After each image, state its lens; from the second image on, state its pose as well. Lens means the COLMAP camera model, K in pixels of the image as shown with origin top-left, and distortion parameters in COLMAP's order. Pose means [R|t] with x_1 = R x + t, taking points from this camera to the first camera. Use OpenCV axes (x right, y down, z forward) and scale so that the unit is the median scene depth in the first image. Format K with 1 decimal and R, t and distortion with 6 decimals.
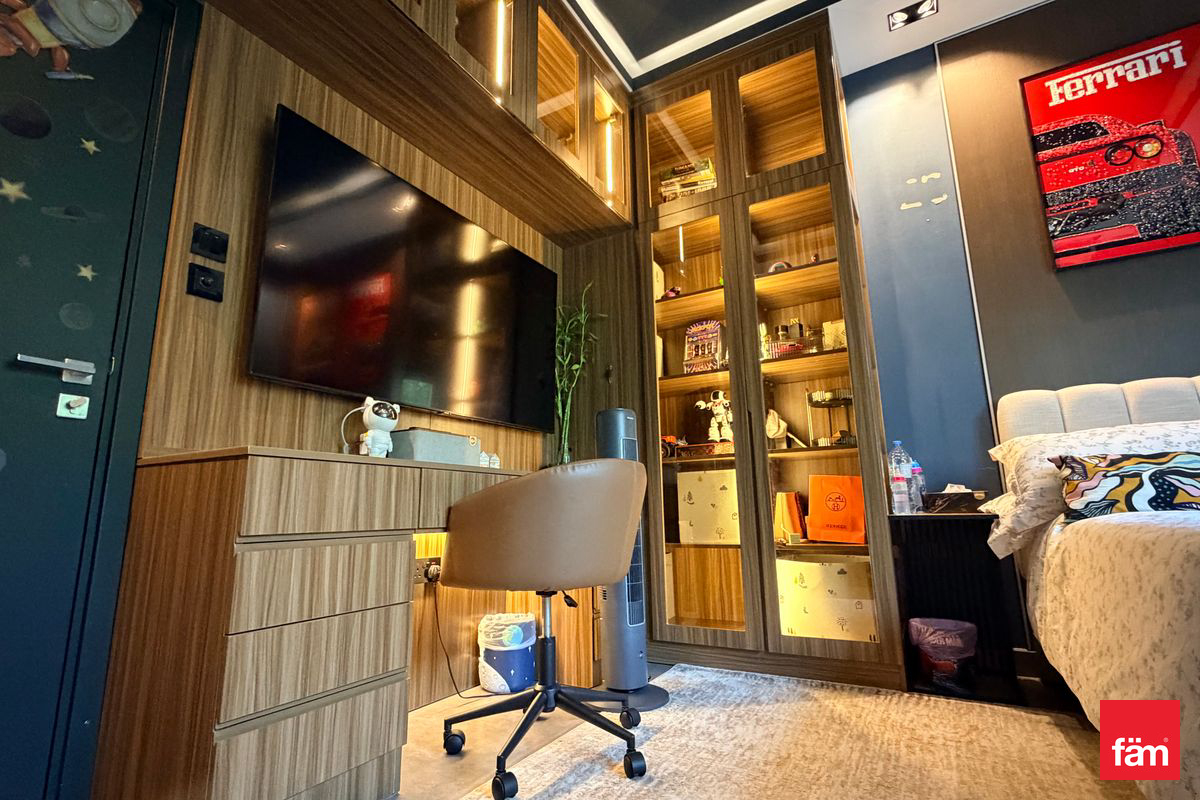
lens RADIAL K [[565.0, 0, 597.8], [0, 565.0, 403.7], [0, 0, 1]] dist [-0.001921, 0.000177]
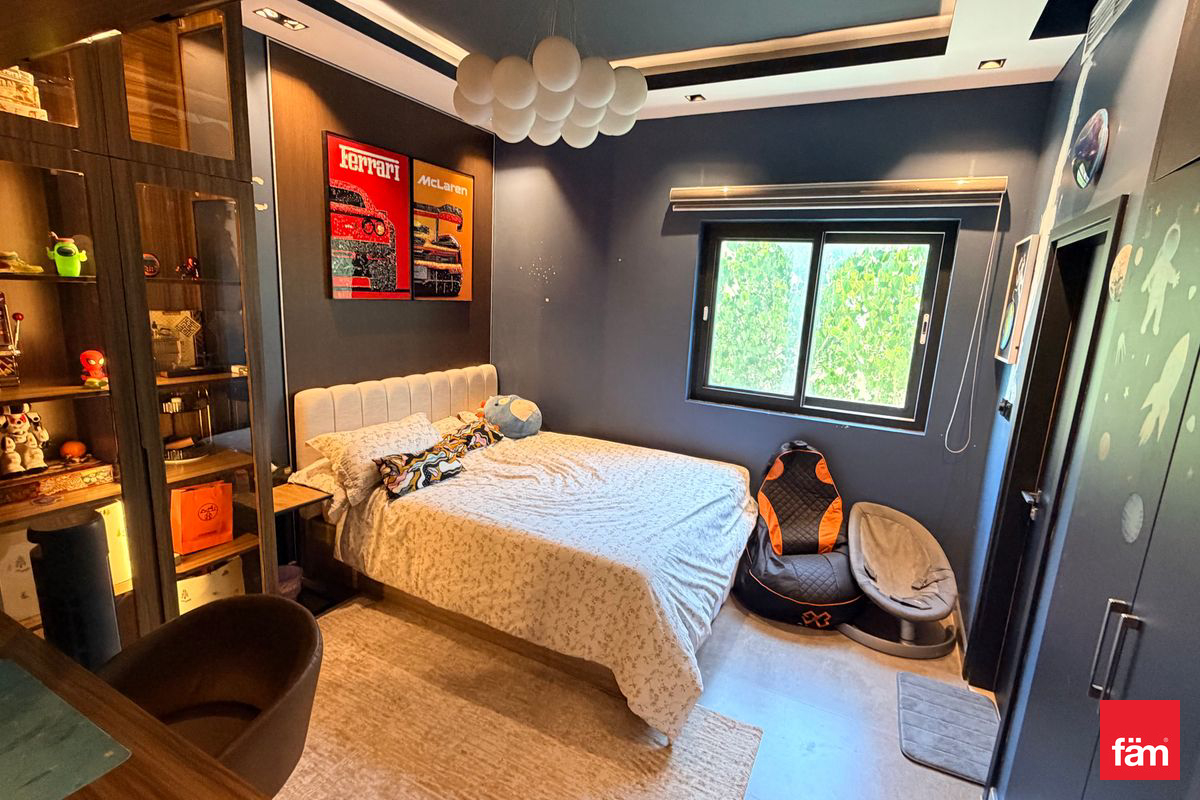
lens RADIAL K [[565.0, 0, 598.1], [0, 565.0, 402.5], [0, 0, 1]] dist [-0.001921, 0.000177]
pose [[-0.054707, -0.181365, 0.981893, -0.657737], [-0.242119, 0.956427, 0.163171, -0.394397], [-0.968703, -0.228808, -0.096235, 0.461302]]
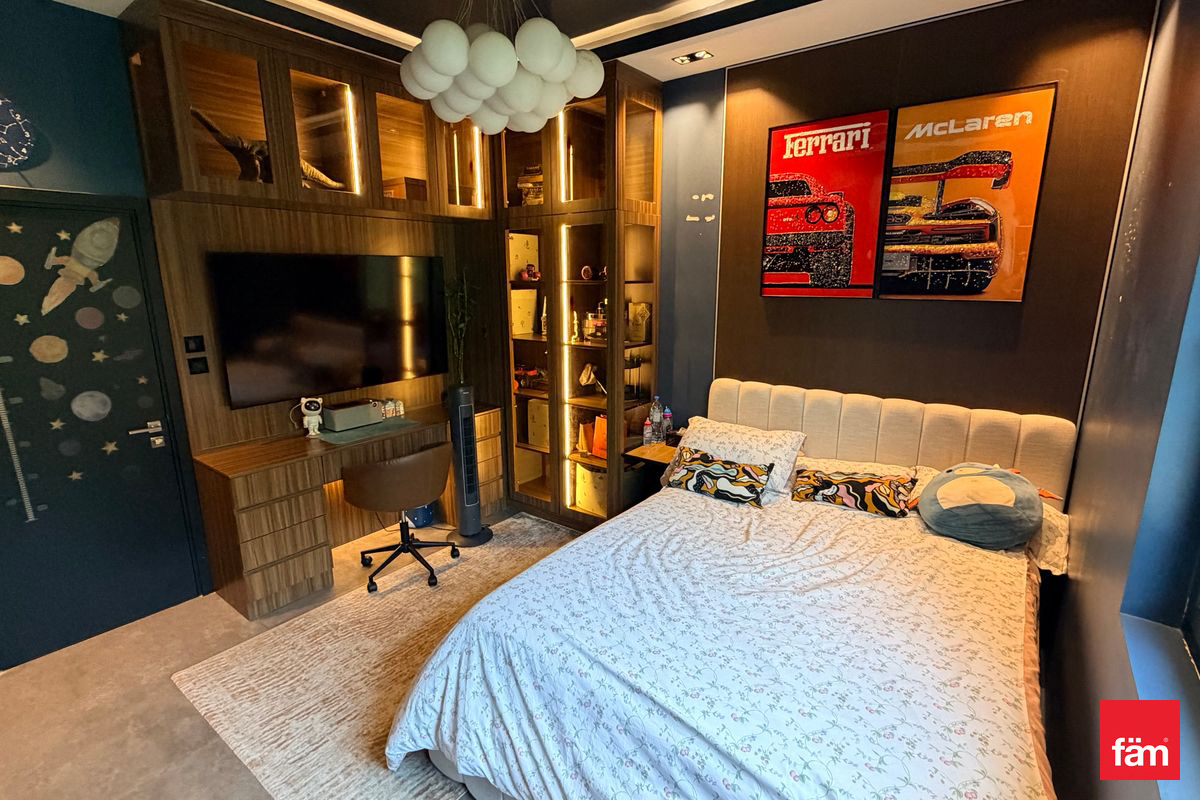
lens RADIAL K [[565.0, 0, 599.0], [0, 565.0, 403.6], [0, 0, 1]] dist [-0.001921, 0.000177]
pose [[0.992976, 0.040404, -0.111204, 0.603671], [0.008316, 0.913726, 0.406246, -0.588711], [0.118024, -0.404317, 0.906972, -0.439789]]
